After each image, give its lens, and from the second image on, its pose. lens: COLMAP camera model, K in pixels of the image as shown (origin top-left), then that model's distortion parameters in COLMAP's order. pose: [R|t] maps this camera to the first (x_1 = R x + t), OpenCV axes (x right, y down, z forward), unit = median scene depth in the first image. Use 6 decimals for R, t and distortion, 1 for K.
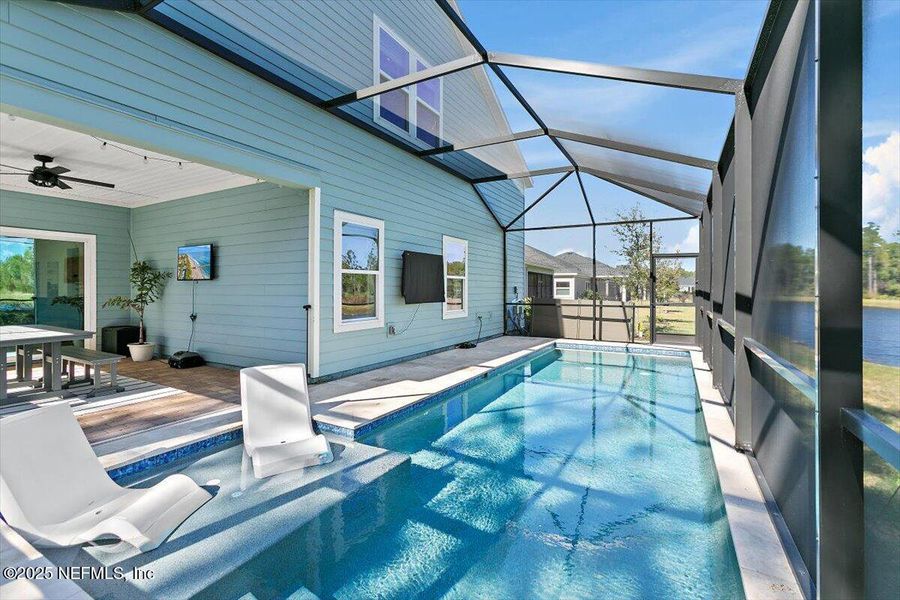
lens RADIAL K [[407.2, 0, 454.8], [0, 407.2, 290.3], [0, 0, 1]] dist [-0.006252, 0.002326]
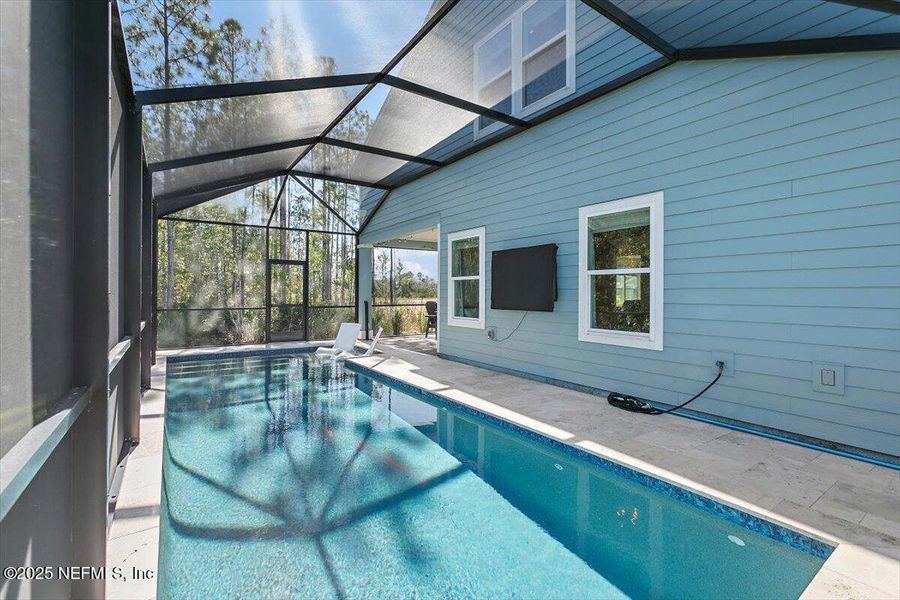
lens RADIAL K [[407.2, 0, 453.4], [0, 407.2, 293.7], [0, 0, 1]] dist [-0.006252, 0.002326]
pose [[-0.436148, -0.004404, -0.899864, 0.786700], [-0.009162, 0.999958, -0.000453, 0.000874], [0.899828, 0.008047, -0.436170, 1.375636]]
